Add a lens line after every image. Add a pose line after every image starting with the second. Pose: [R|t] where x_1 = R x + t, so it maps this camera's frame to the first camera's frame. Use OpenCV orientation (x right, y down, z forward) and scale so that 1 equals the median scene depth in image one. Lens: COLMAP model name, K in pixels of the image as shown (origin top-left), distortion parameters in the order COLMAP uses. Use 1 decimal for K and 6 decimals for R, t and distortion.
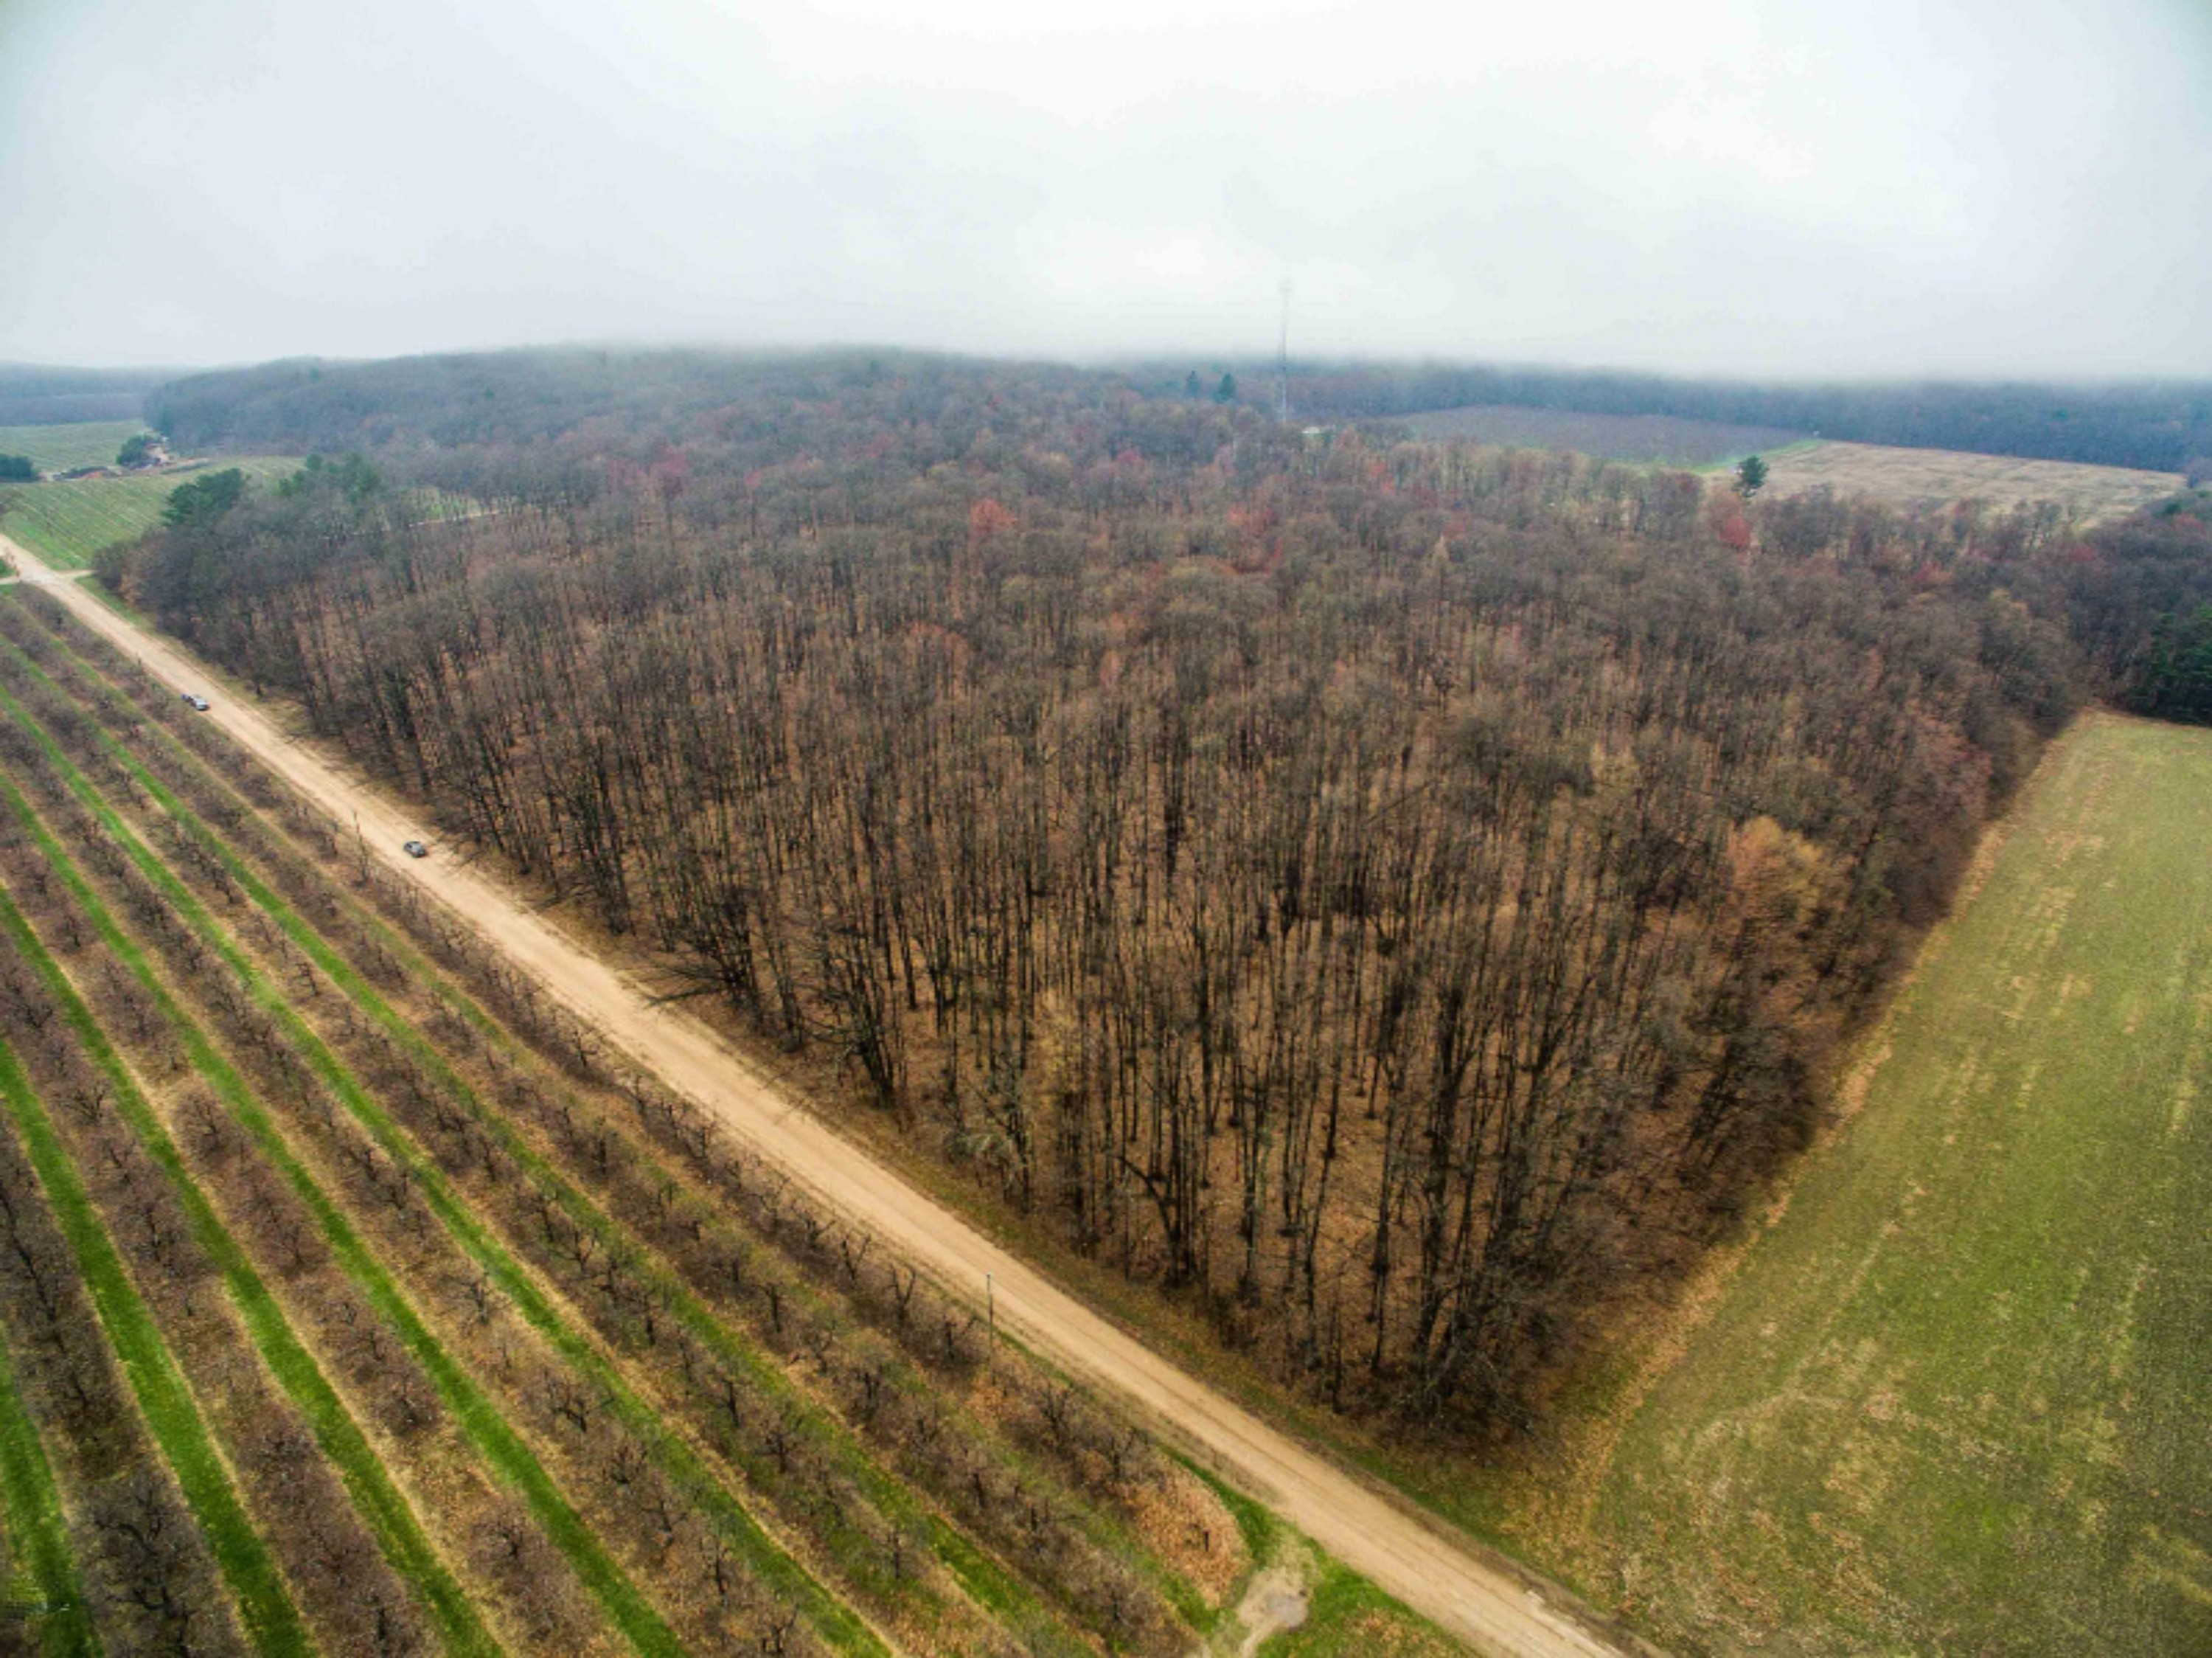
lens RADIAL K [[1283.0, 0, 1108.7], [0, 1283.0, 867.4], [0, 0, 1]] dist [-0.115008, 0.079625]
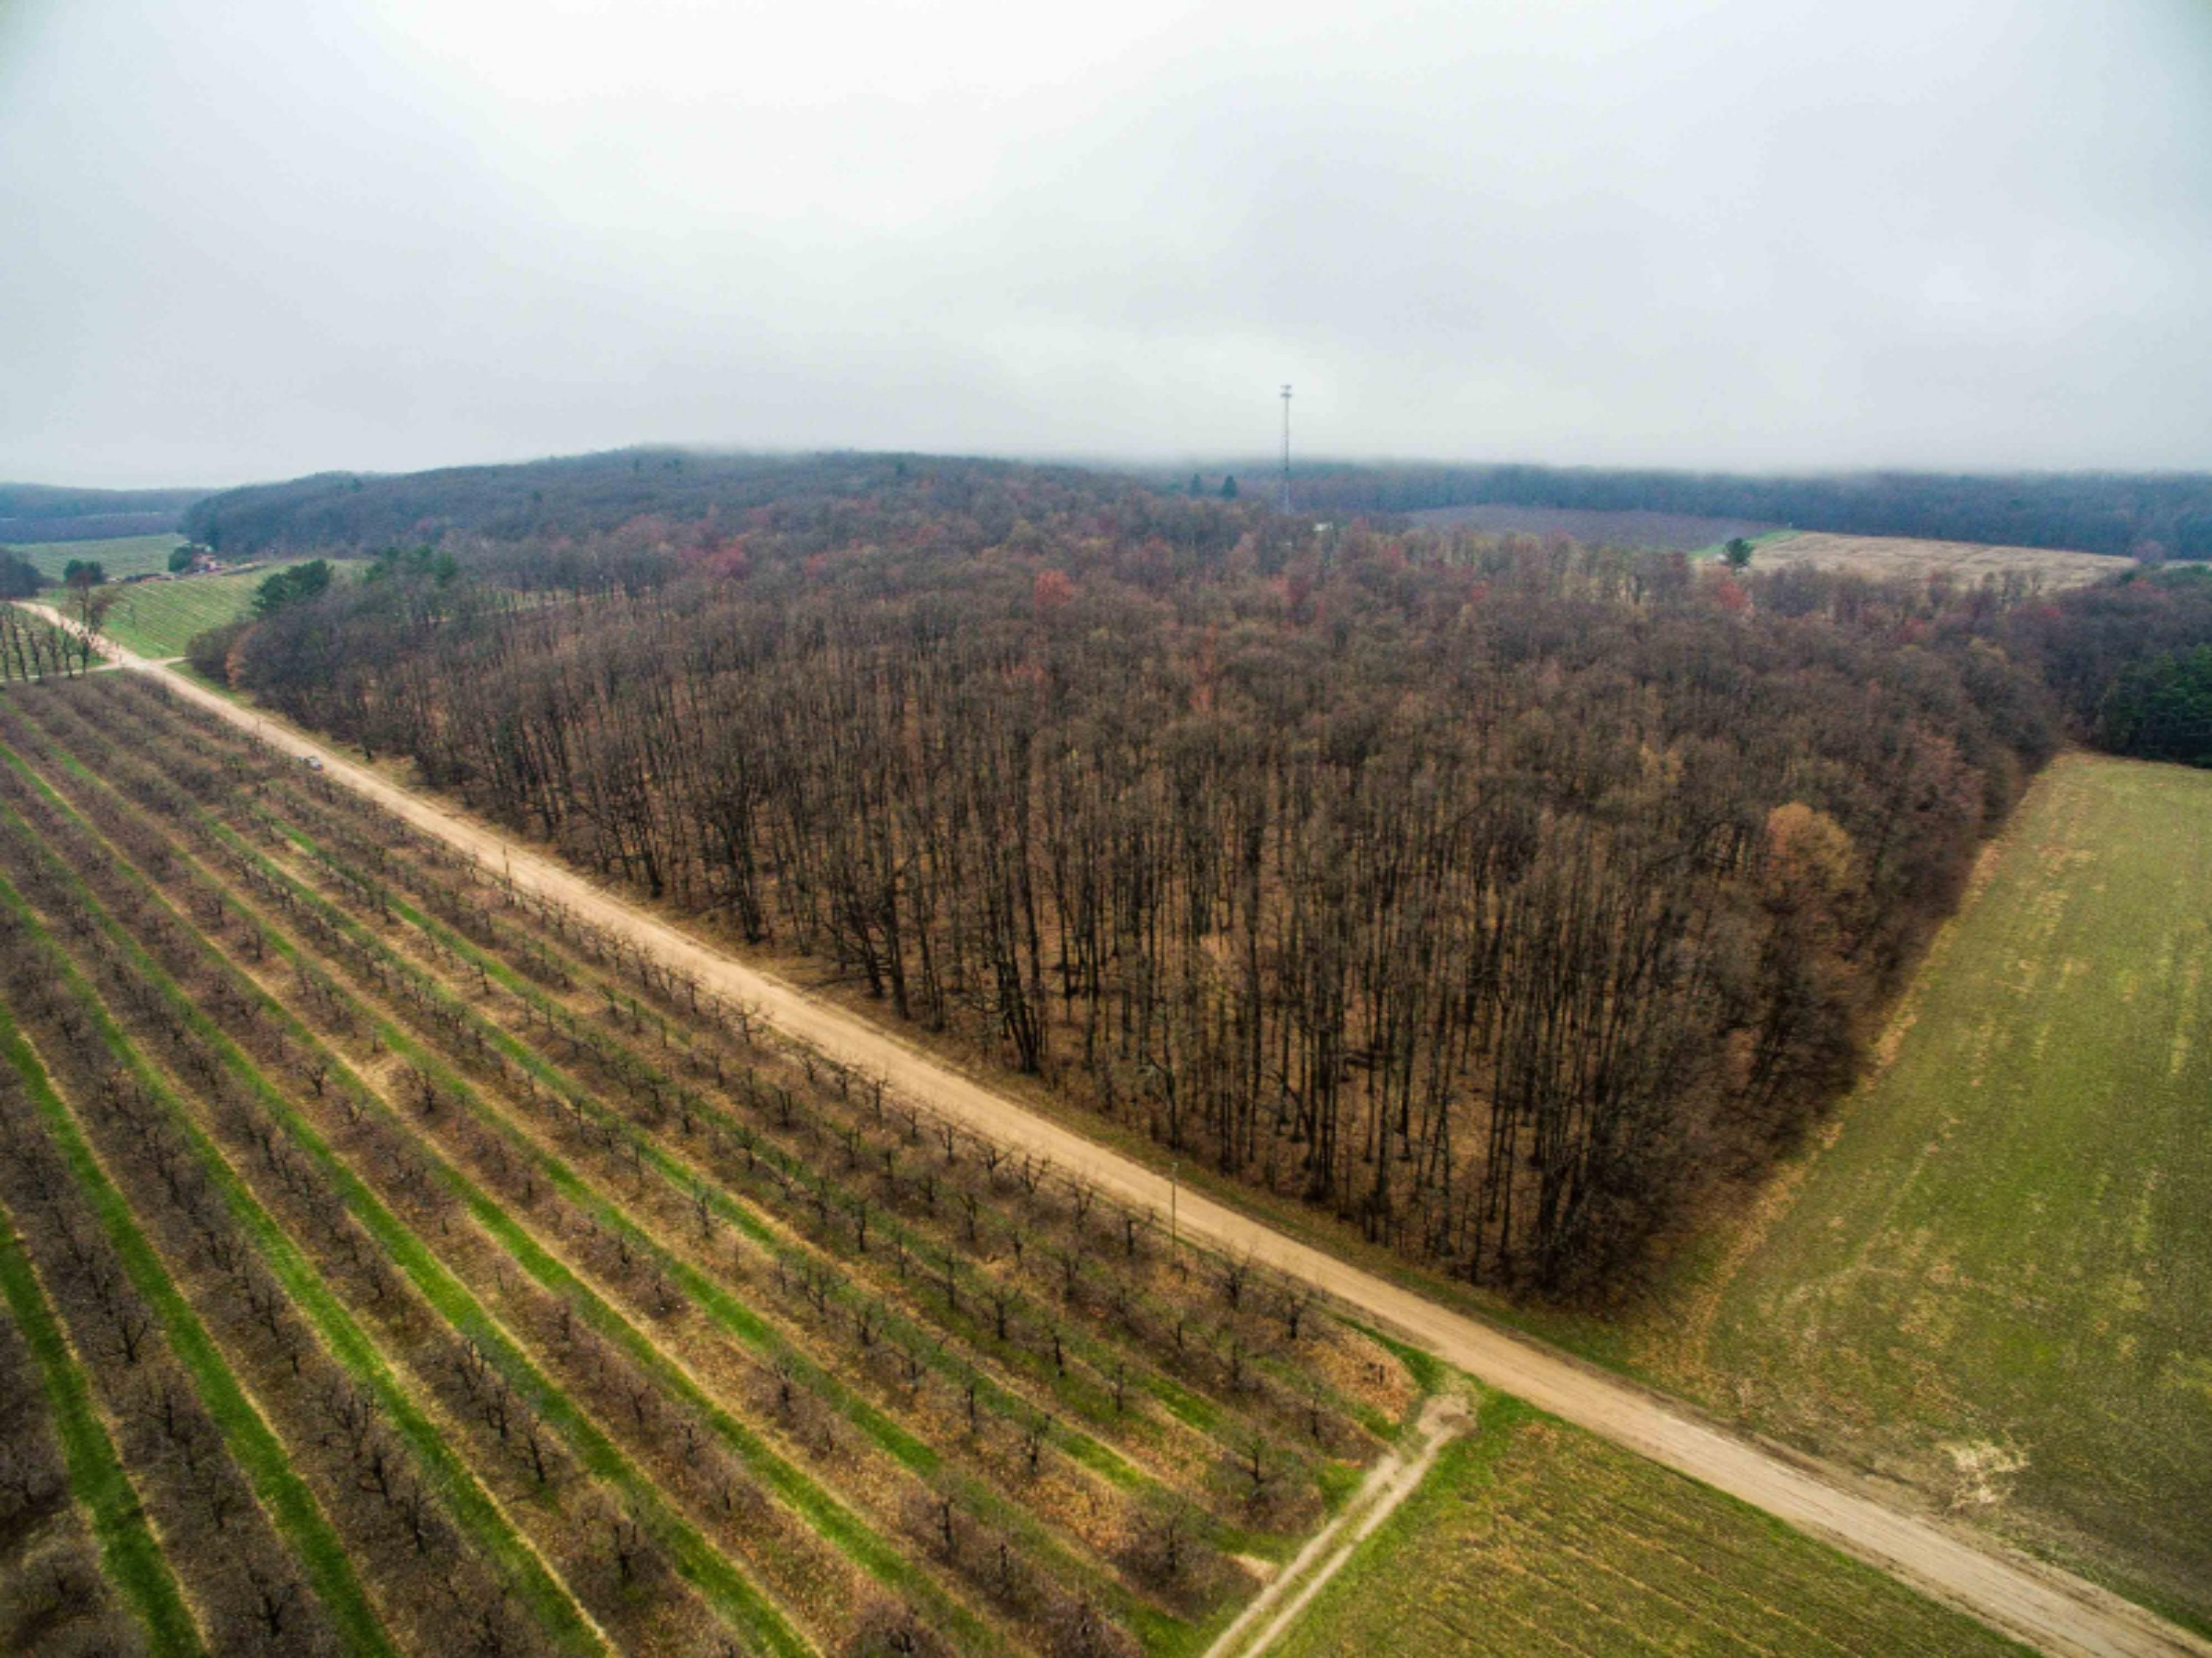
lens RADIAL K [[1283.0, 0, 1108.7], [0, 1283.0, 867.4], [0, 0, 1]] dist [-0.115008, 0.079625]
pose [[0.999865, -0.013702, 0.009018, -0.138940], [0.014399, 0.996496, -0.082387, 0.125131], [-0.007858, 0.082506, 0.996560, -0.155467]]
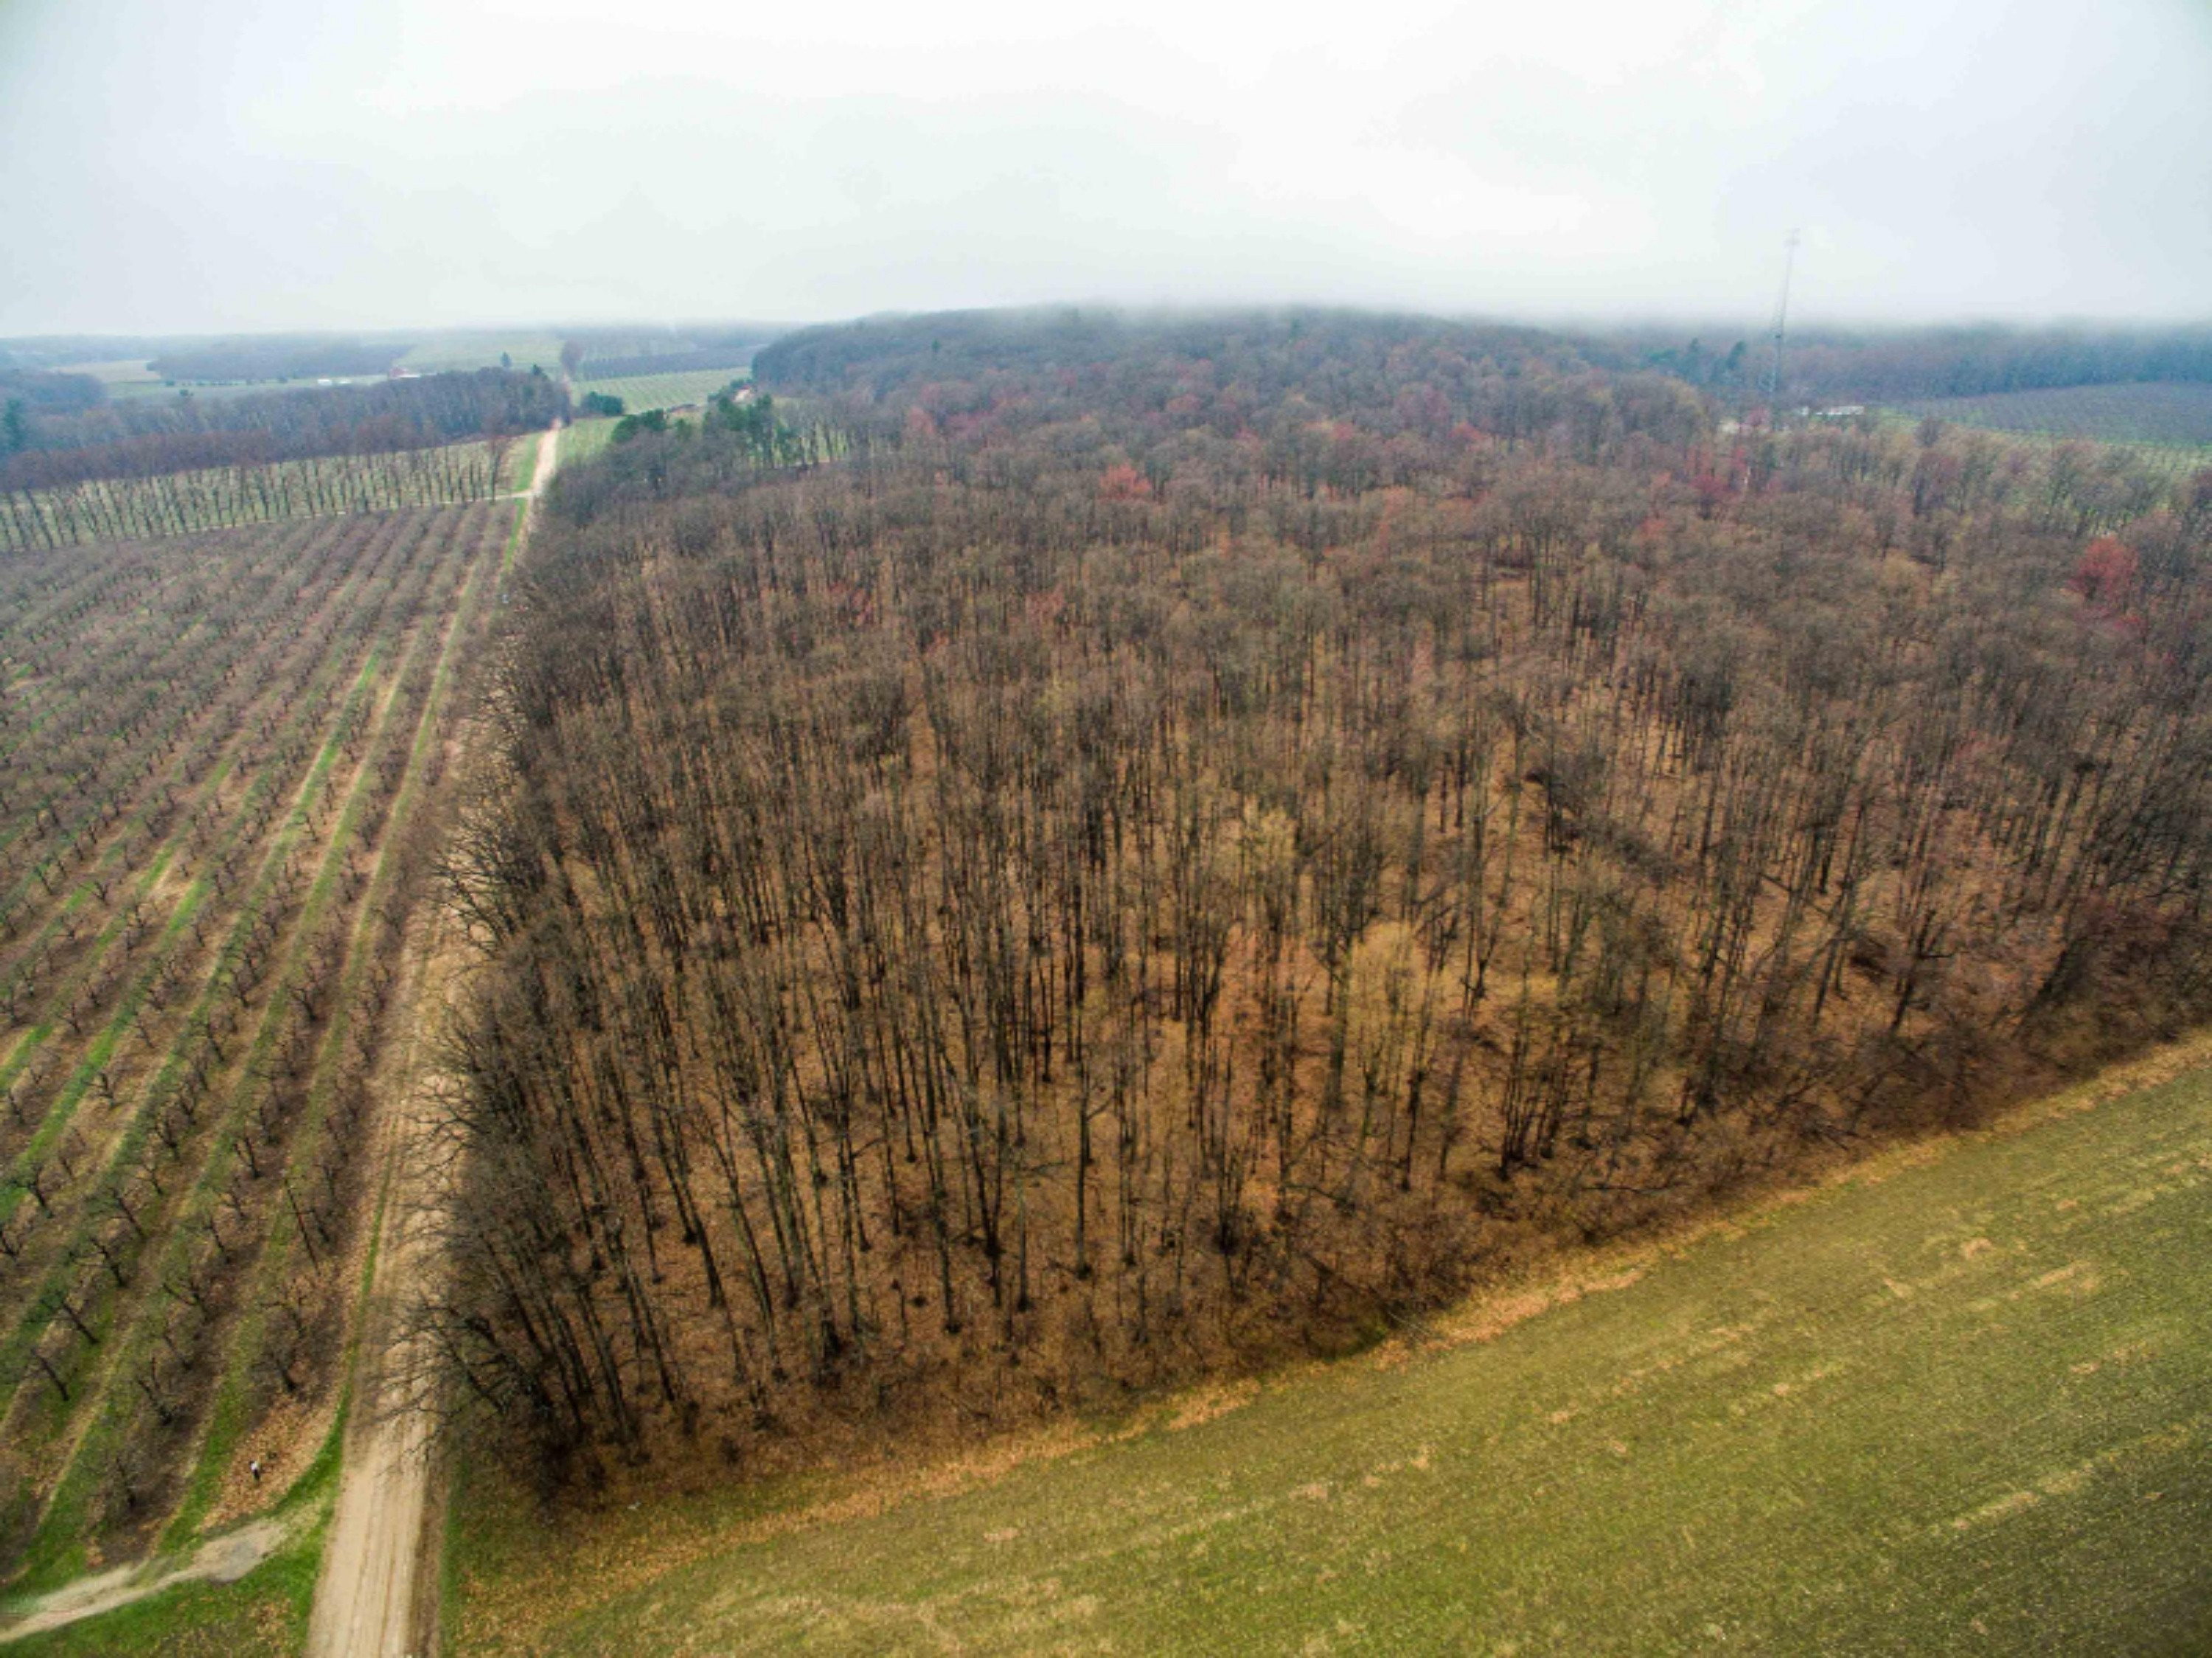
lens RADIAL K [[1283.0, 0, 1108.7], [0, 1283.0, 867.4], [0, 0, 1]] dist [-0.115008, 0.079625]
pose [[0.892470, 0.177544, -0.414699, 0.812611], [-0.165587, 0.984055, 0.064944, -0.109680], [0.419617, 0.010709, 0.907638, 0.277558]]
